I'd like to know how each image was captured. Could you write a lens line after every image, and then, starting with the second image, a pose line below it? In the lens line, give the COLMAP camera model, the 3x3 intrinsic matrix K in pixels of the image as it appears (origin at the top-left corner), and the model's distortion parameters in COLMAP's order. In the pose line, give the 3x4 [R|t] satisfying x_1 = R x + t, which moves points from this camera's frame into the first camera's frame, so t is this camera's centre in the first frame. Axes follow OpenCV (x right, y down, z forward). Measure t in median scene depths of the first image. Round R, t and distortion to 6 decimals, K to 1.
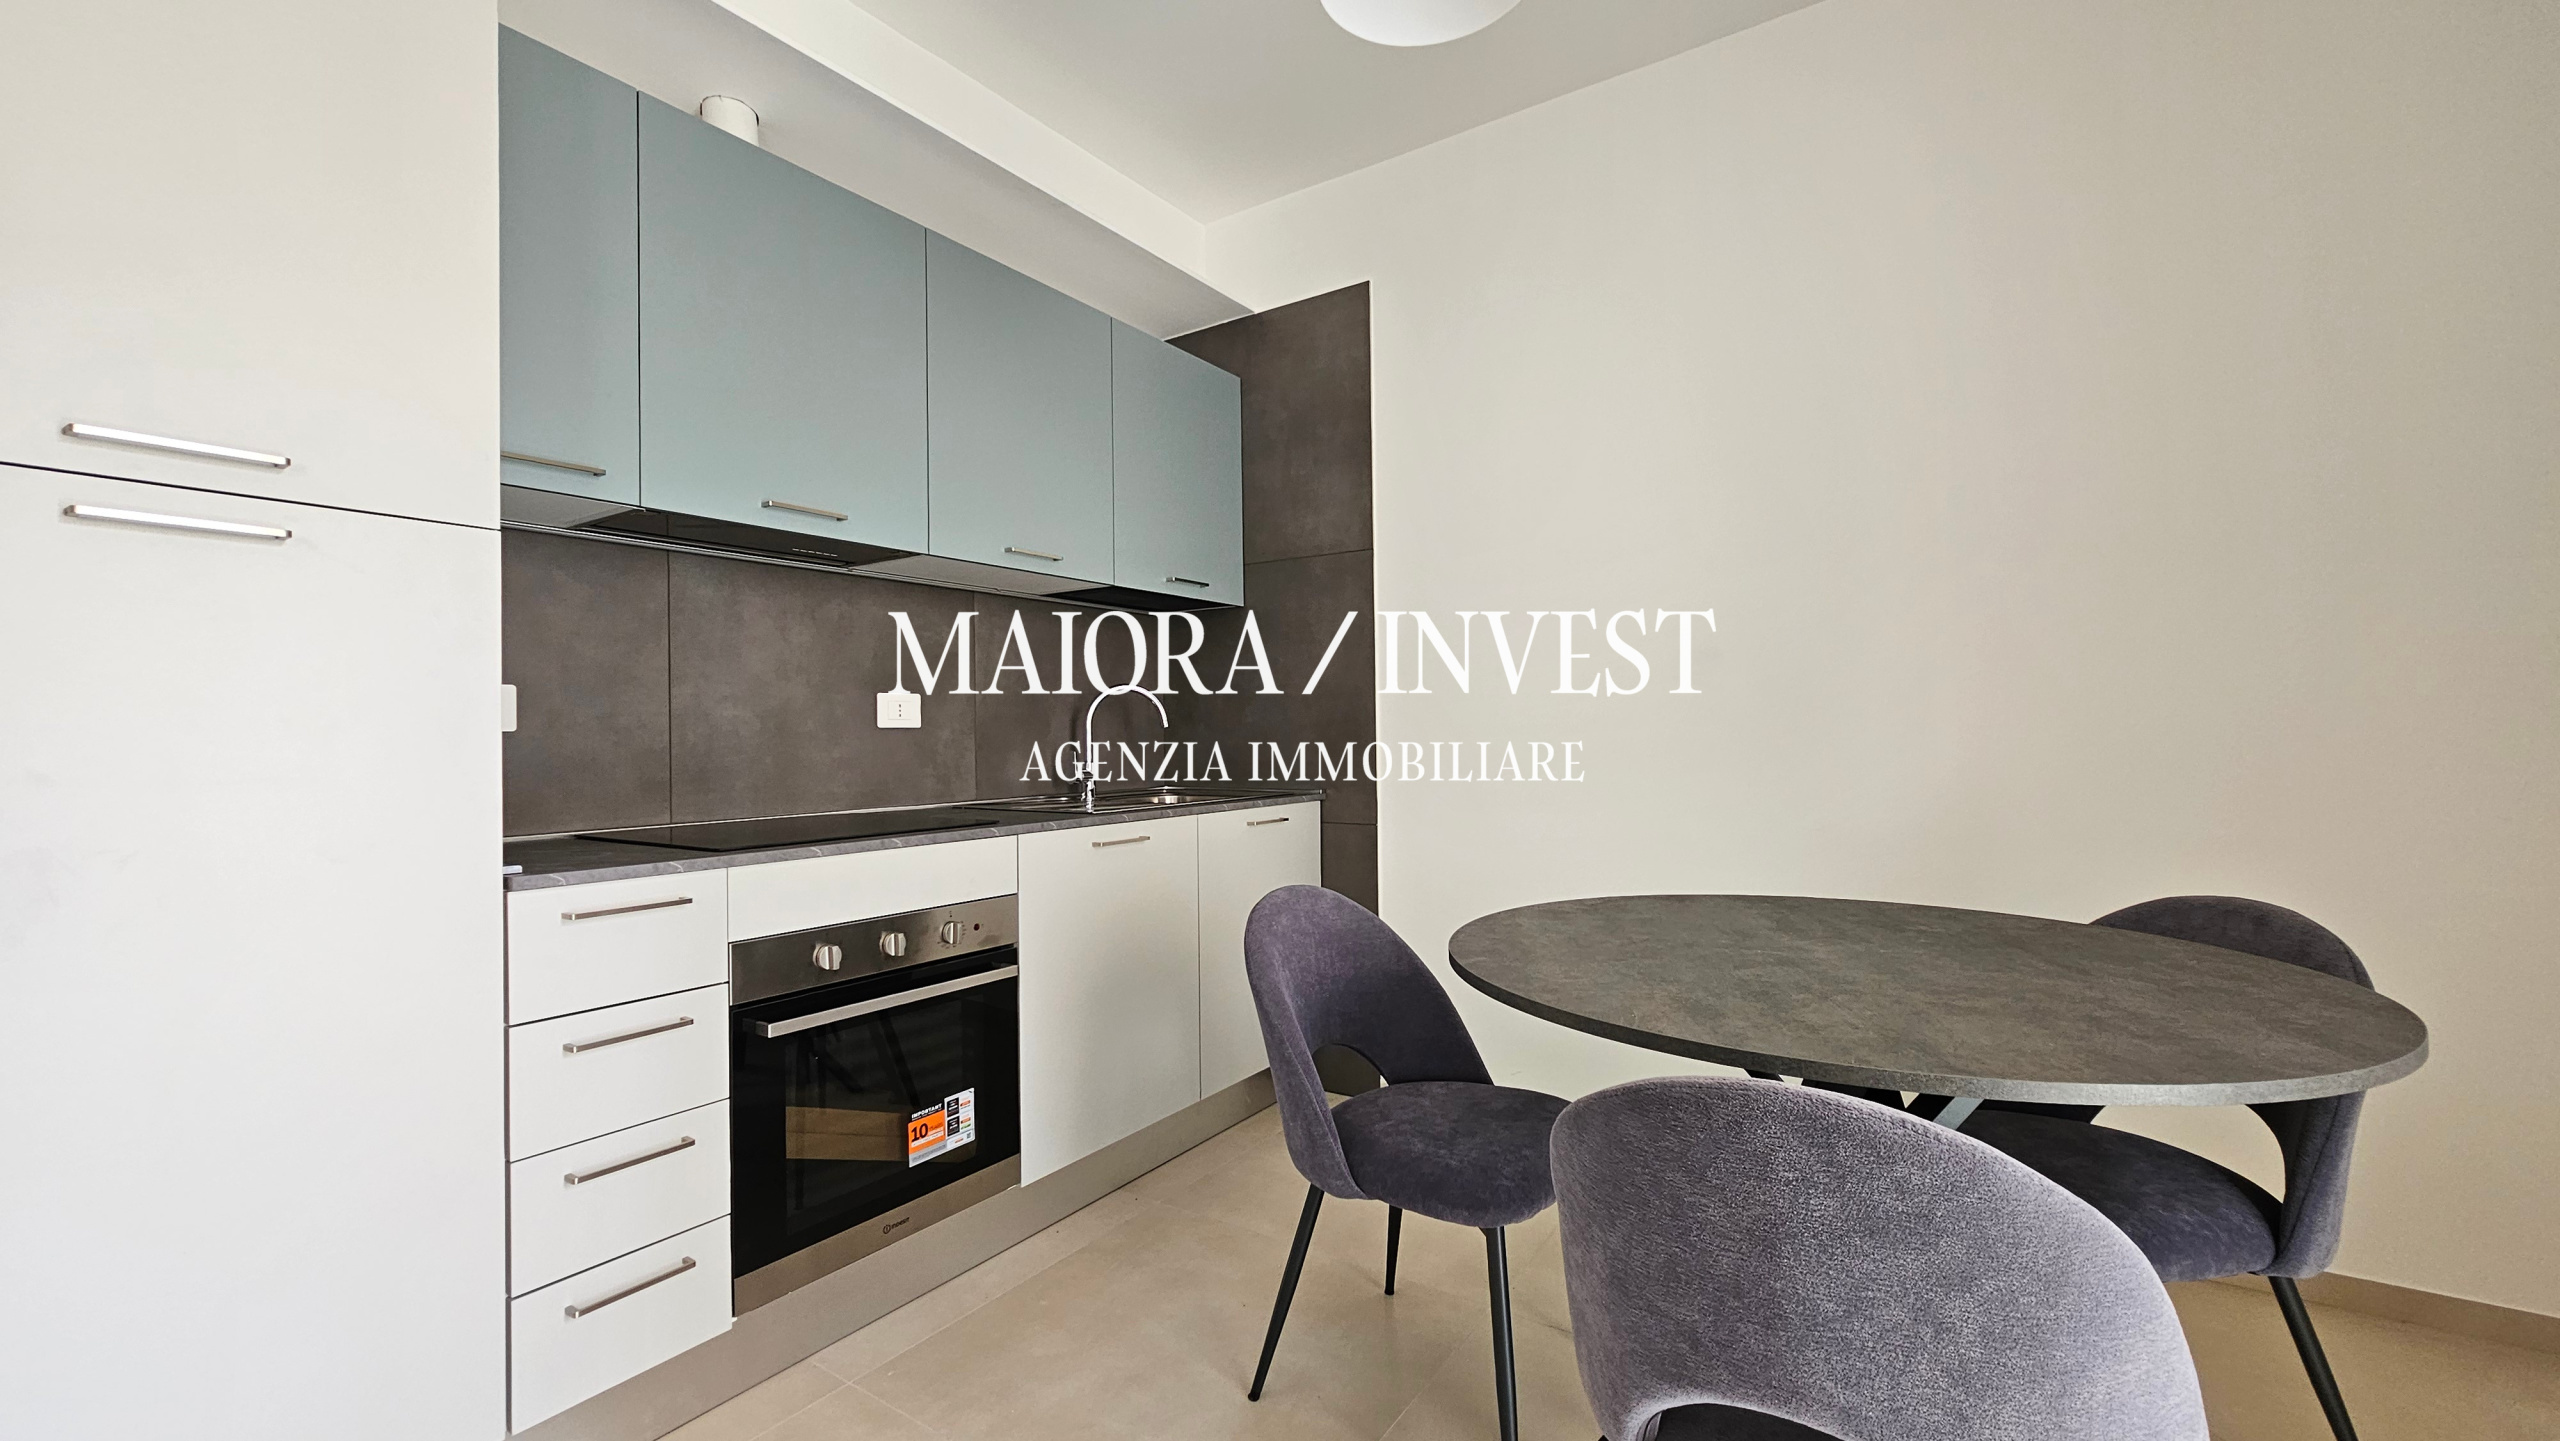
lens RADIAL K [[1023.5, 0, 1280.0], [0, 1023.5, 720.5], [0, 0, 1]] dist [-0.000036, -0.000009]
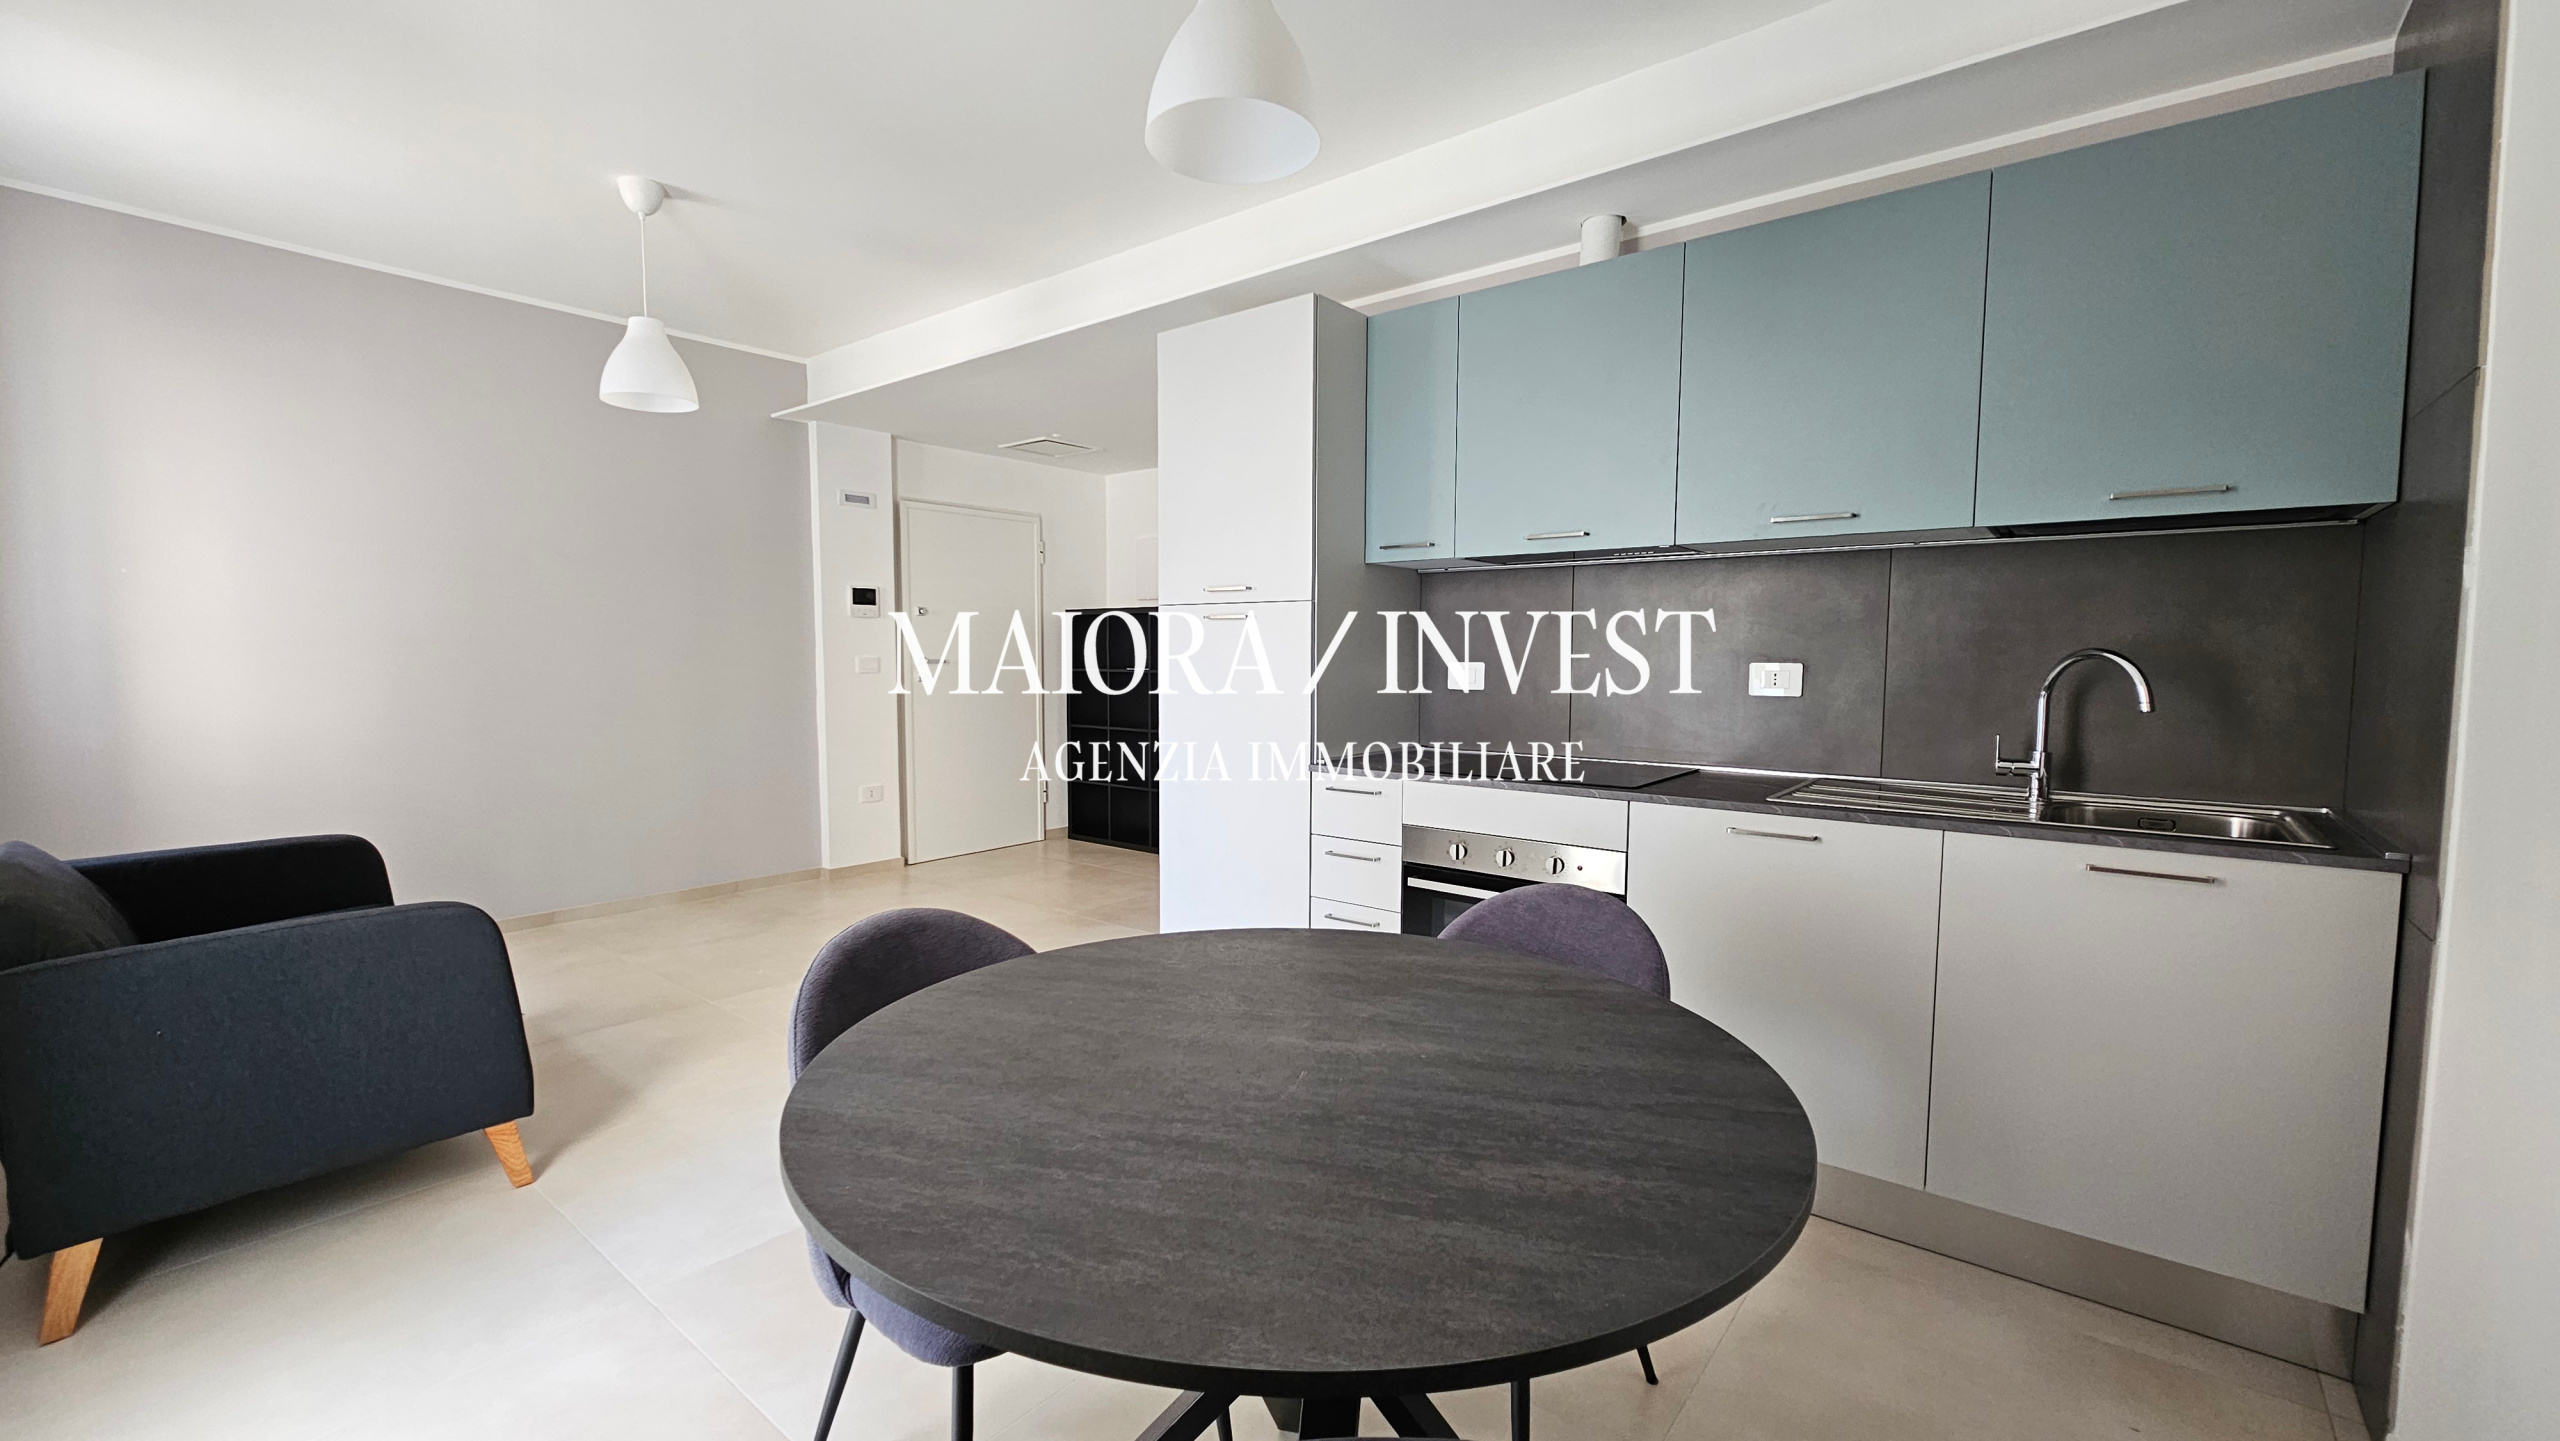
lens RADIAL K [[1023.5, 0, 1280.0], [0, 1023.5, 720.5], [0, 0, 1]] dist [-0.000036, -0.000009]
pose [[-0.051473, 0.066861, -0.996434, 1.113696], [0.003861, 0.997762, 0.066751, -0.064200], [0.998667, -0.000412, -0.051616, 0.864300]]
